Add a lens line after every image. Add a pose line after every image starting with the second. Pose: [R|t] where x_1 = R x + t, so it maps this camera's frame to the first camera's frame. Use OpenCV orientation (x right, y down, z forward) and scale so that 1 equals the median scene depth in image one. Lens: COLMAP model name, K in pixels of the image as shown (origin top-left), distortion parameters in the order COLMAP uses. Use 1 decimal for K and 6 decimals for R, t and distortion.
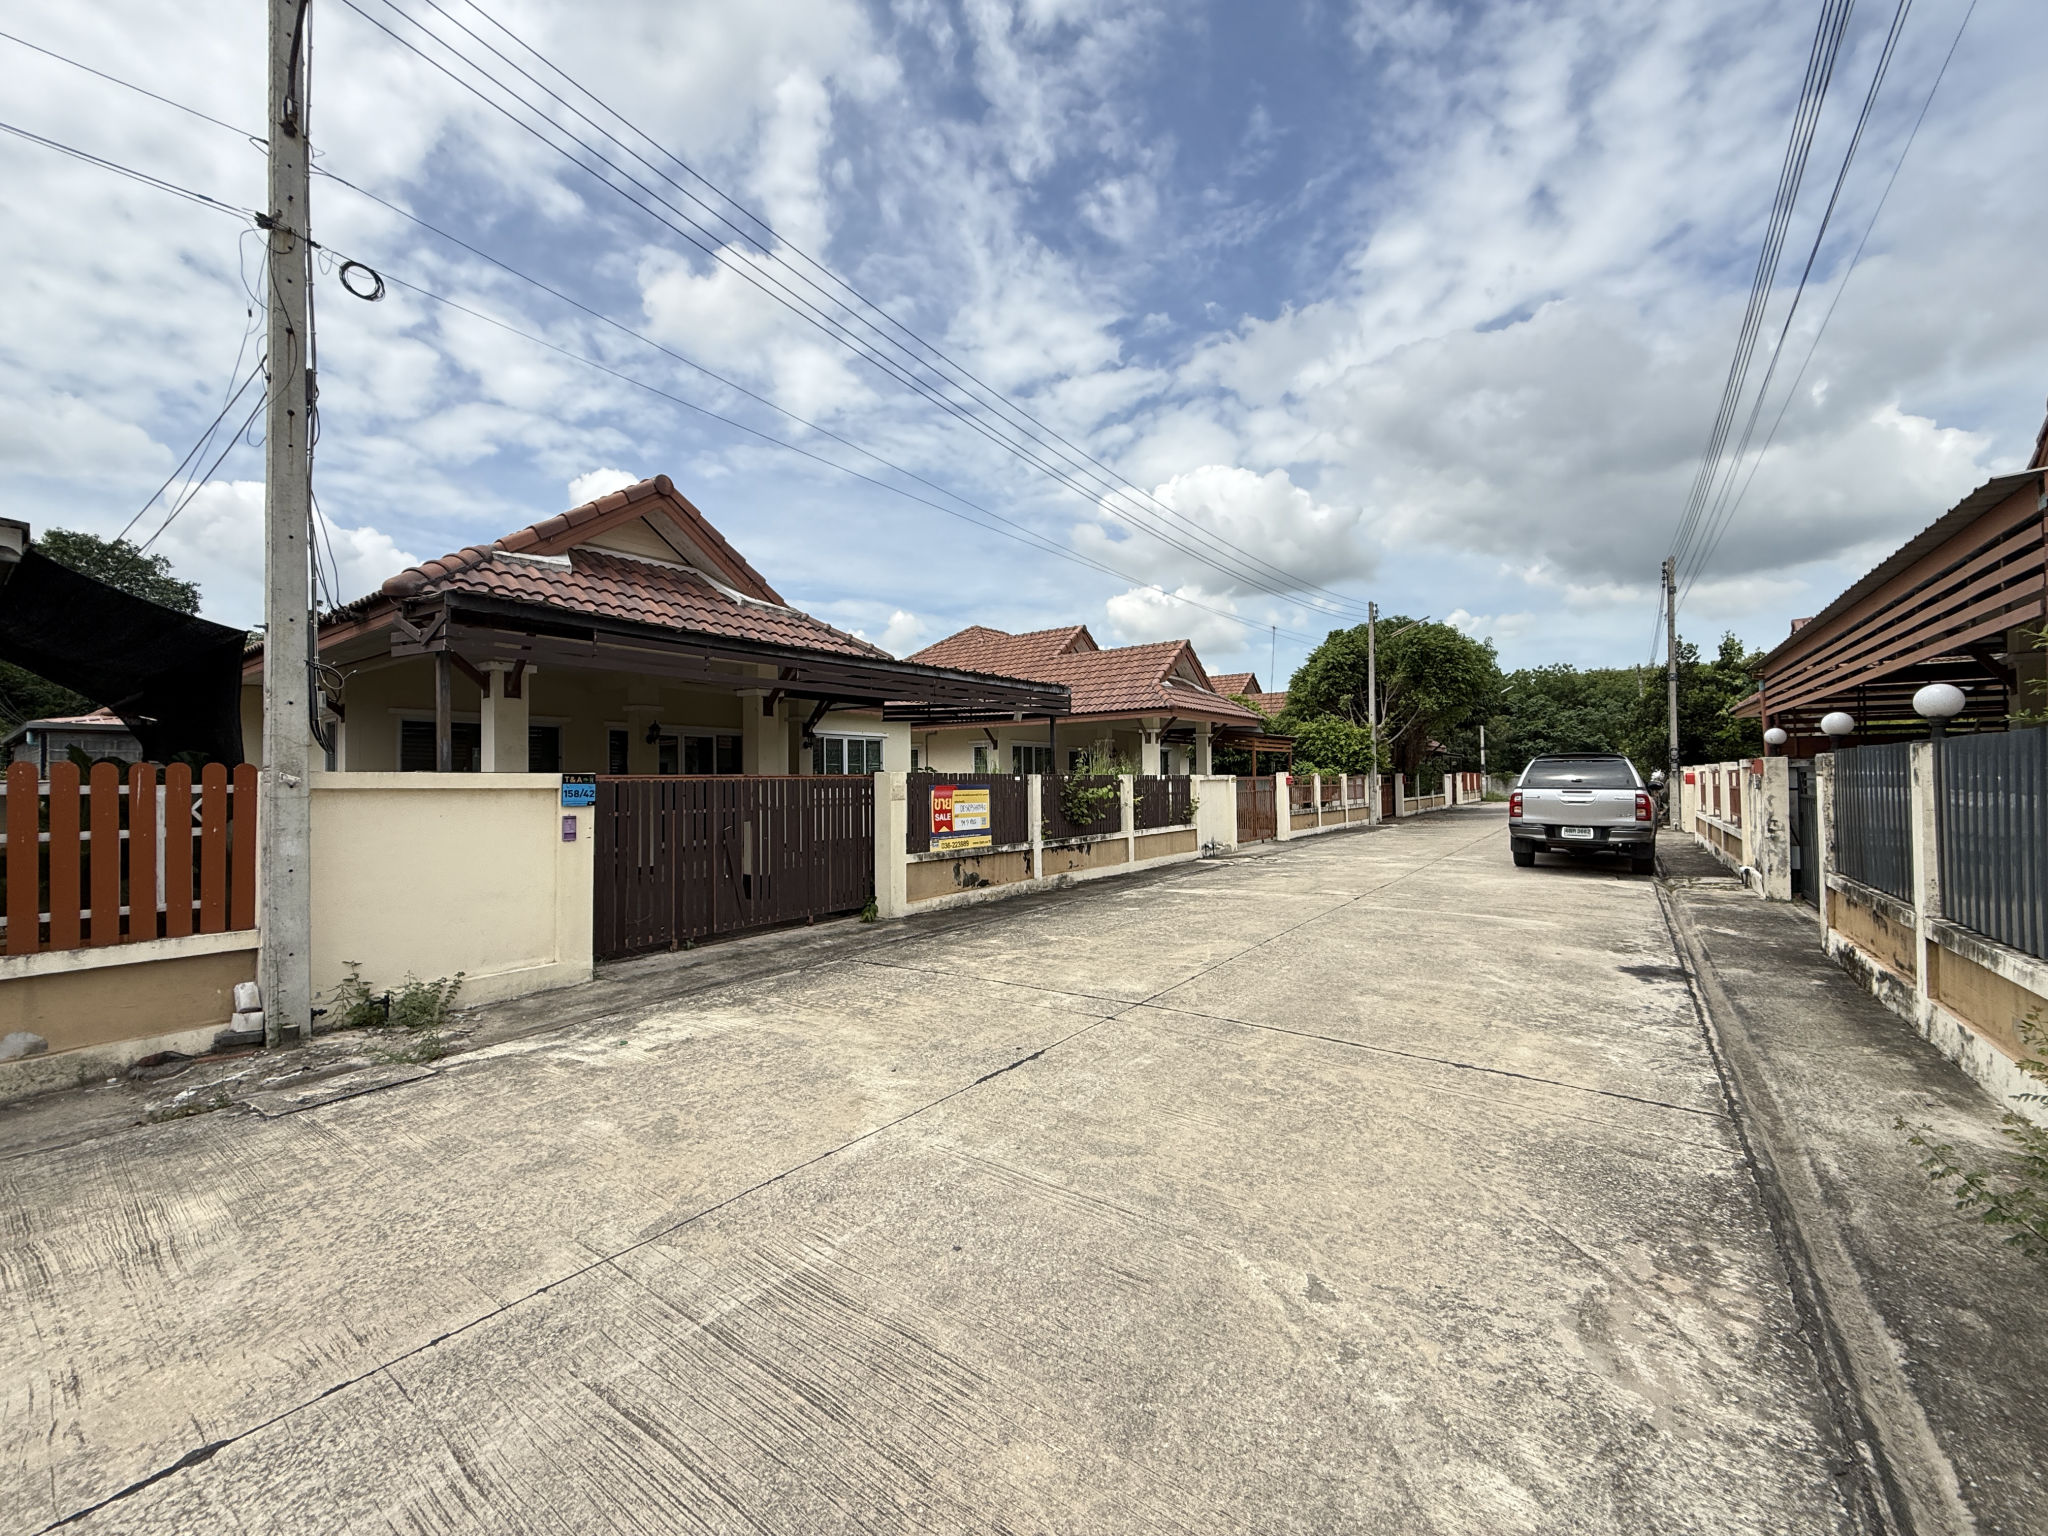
lens RADIAL K [[809.5, 0, 1016.7], [0, 809.5, 756.7], [0, 0, 1]] dist [0.000537, -0.000036]
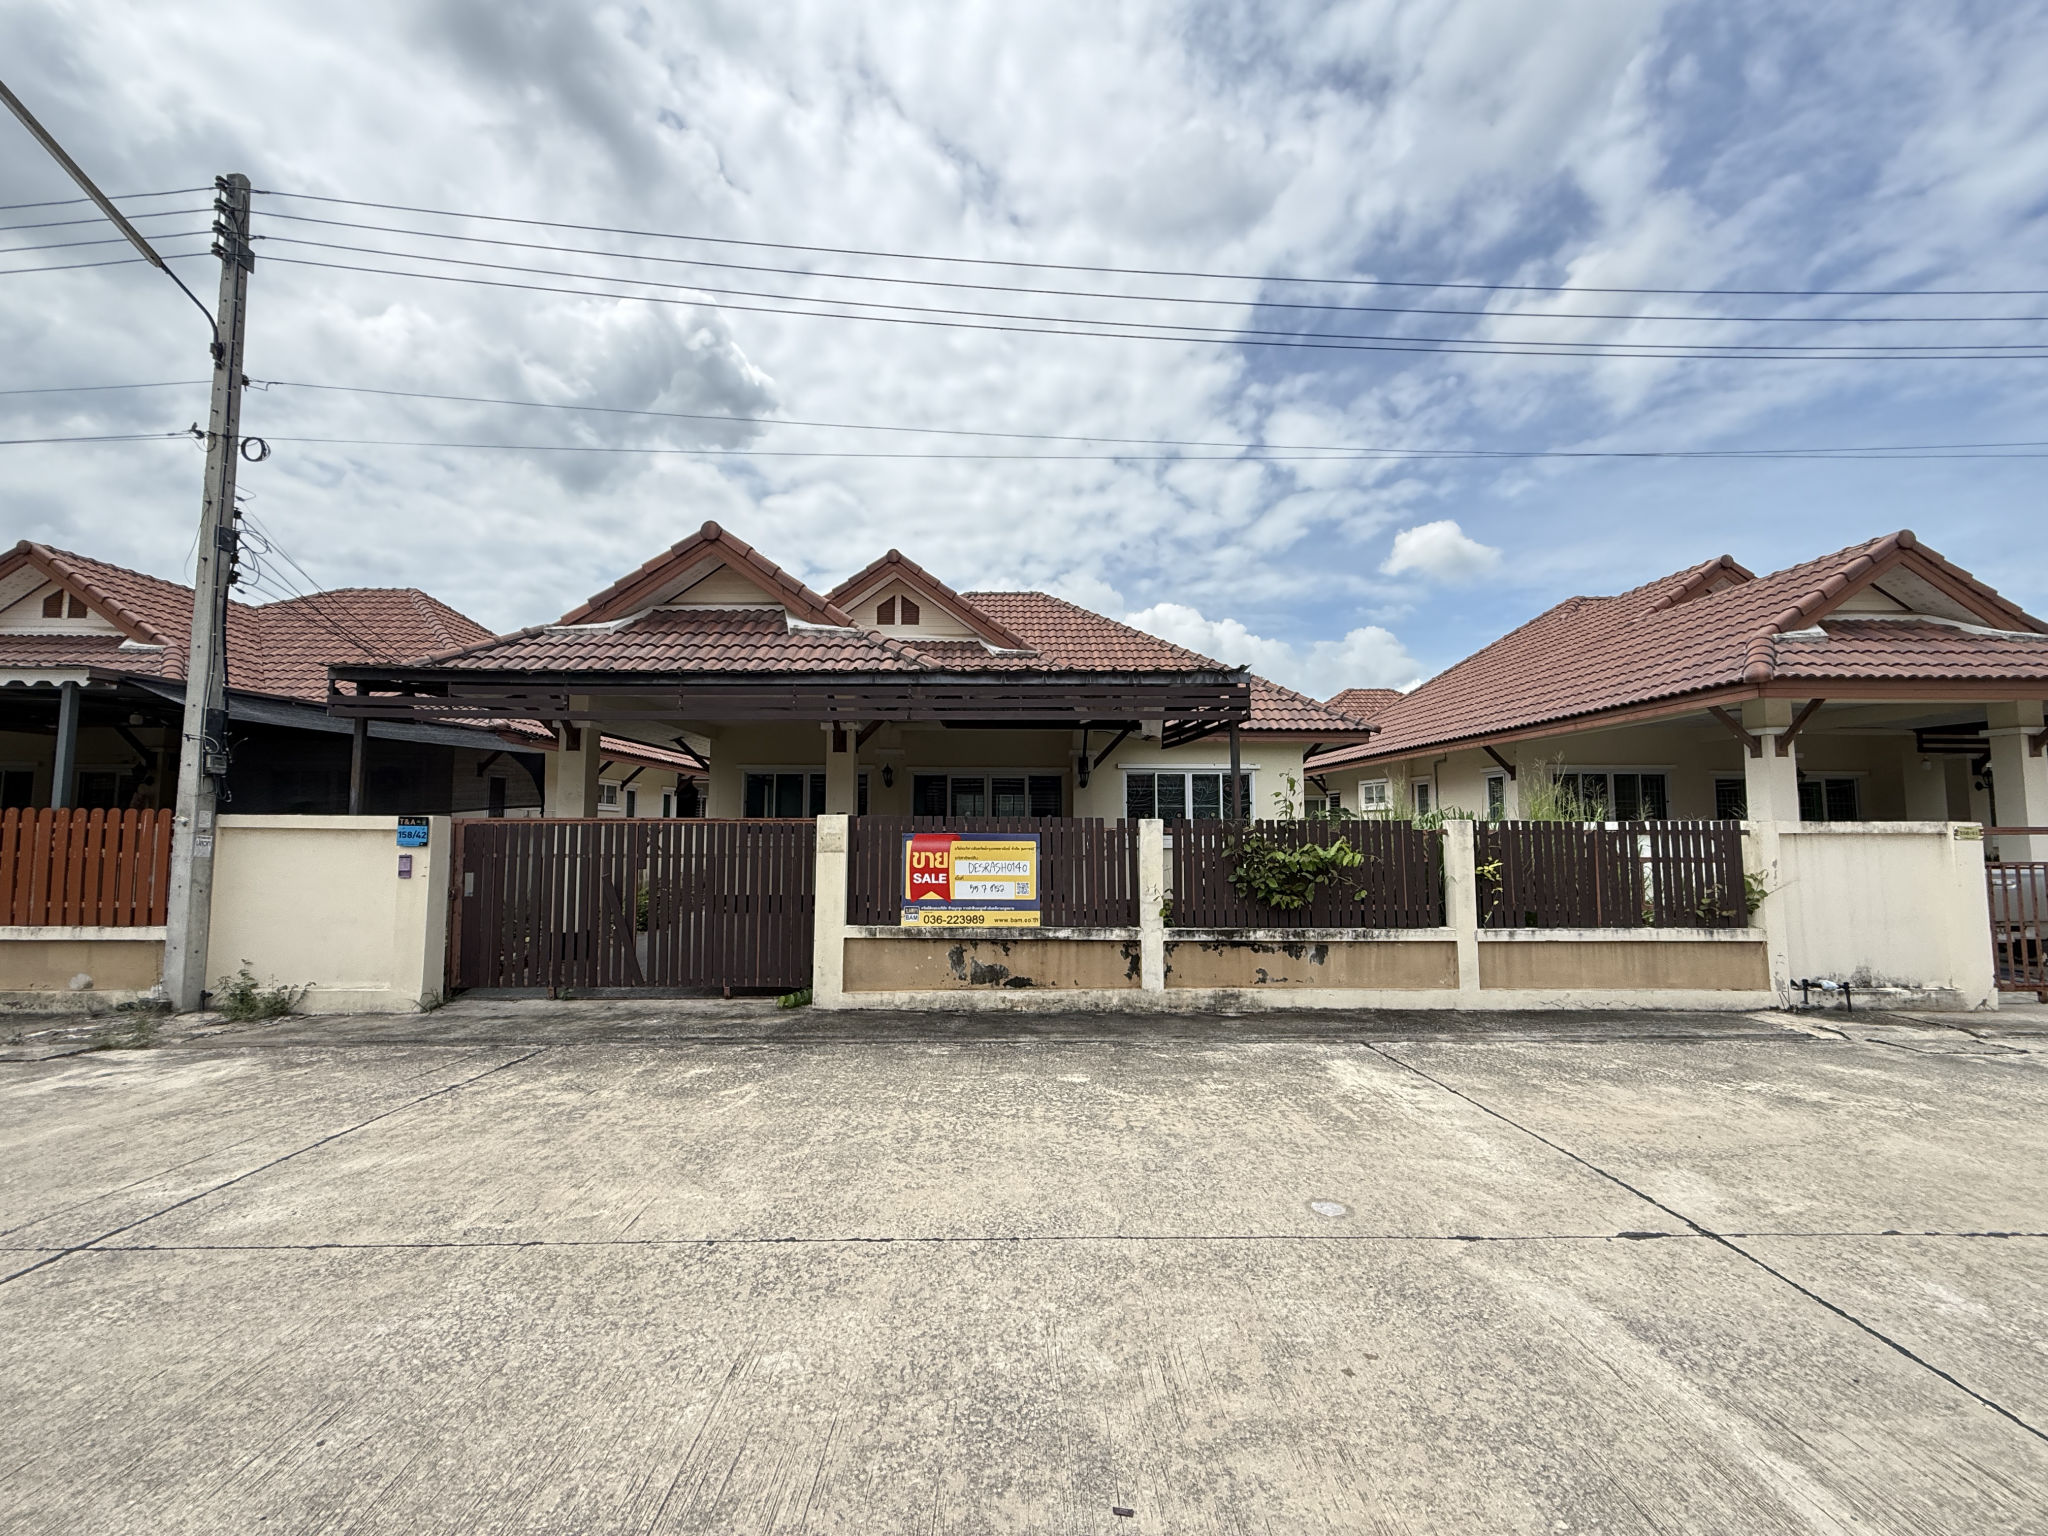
lens RADIAL K [[809.5, 0, 1015.4], [0, 809.5, 758.1], [0, 0, 1]] dist [0.000537, -0.000036]
pose [[0.609937, -0.056085, -0.790463, 0.518495], [0.014893, 0.998127, -0.059328, 0.012218], [0.792310, 0.024414, 0.609630, 0.618168]]
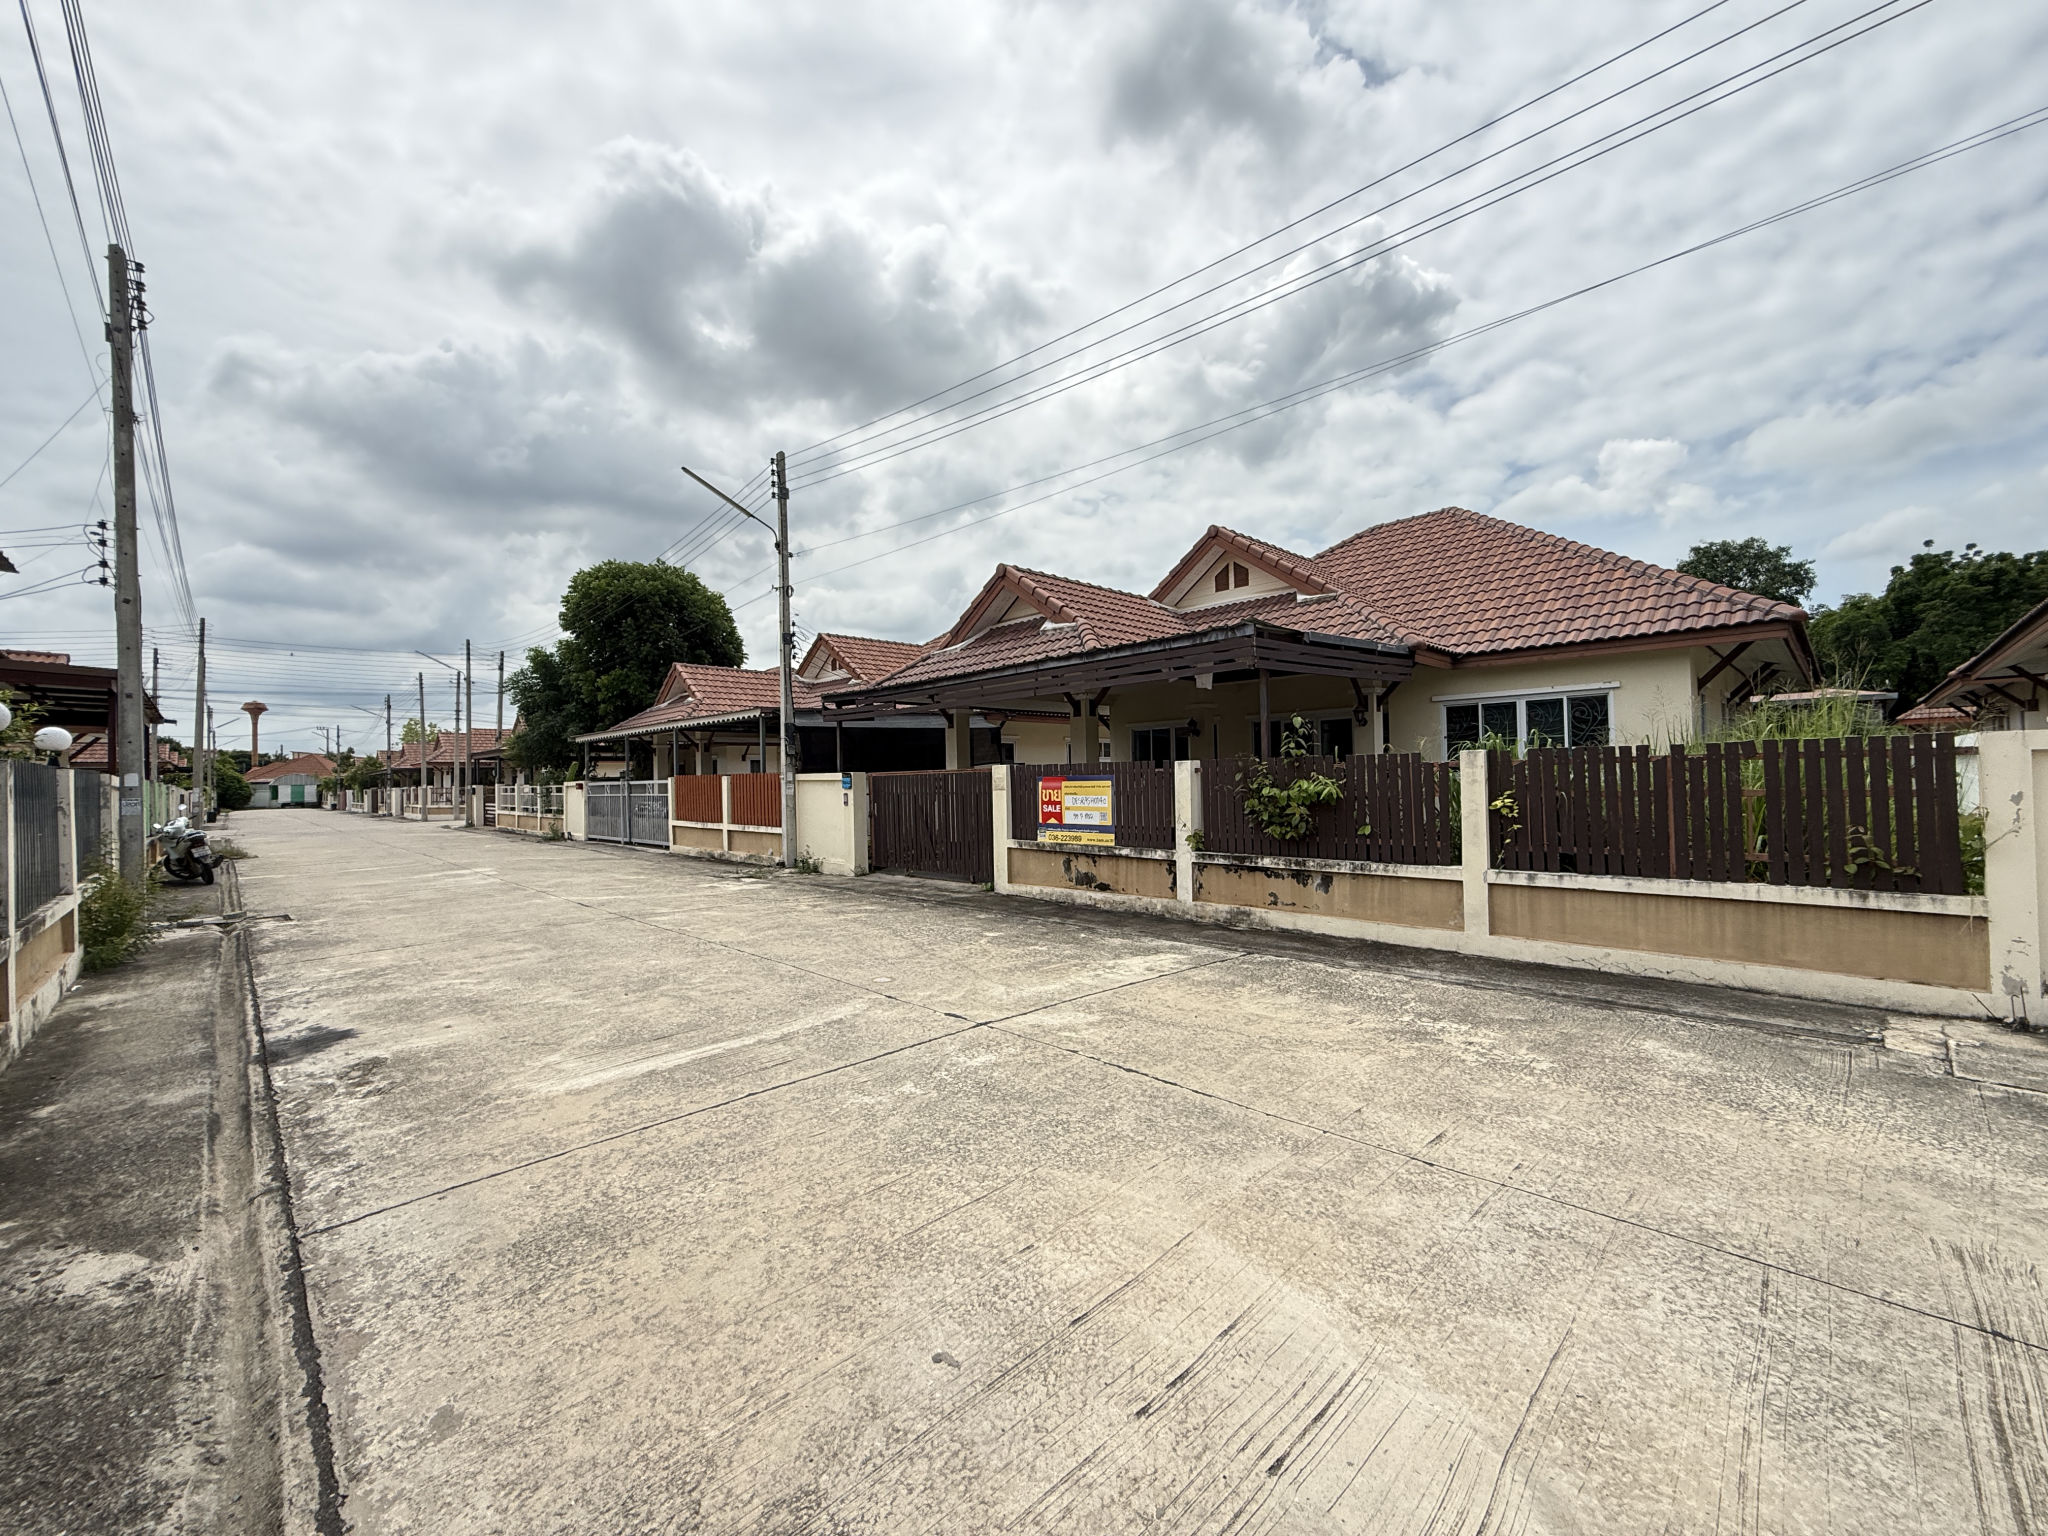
lens RADIAL K [[809.5, 0, 1020.3], [0, 809.5, 746.0], [0, 0, 1]] dist [0.000537, -0.000036]
pose [[-0.155264, -0.026157, -0.987527, 0.893033], [0.052181, 0.998037, -0.034639, 0.030255], [0.986494, -0.056909, -0.153595, 1.110056]]
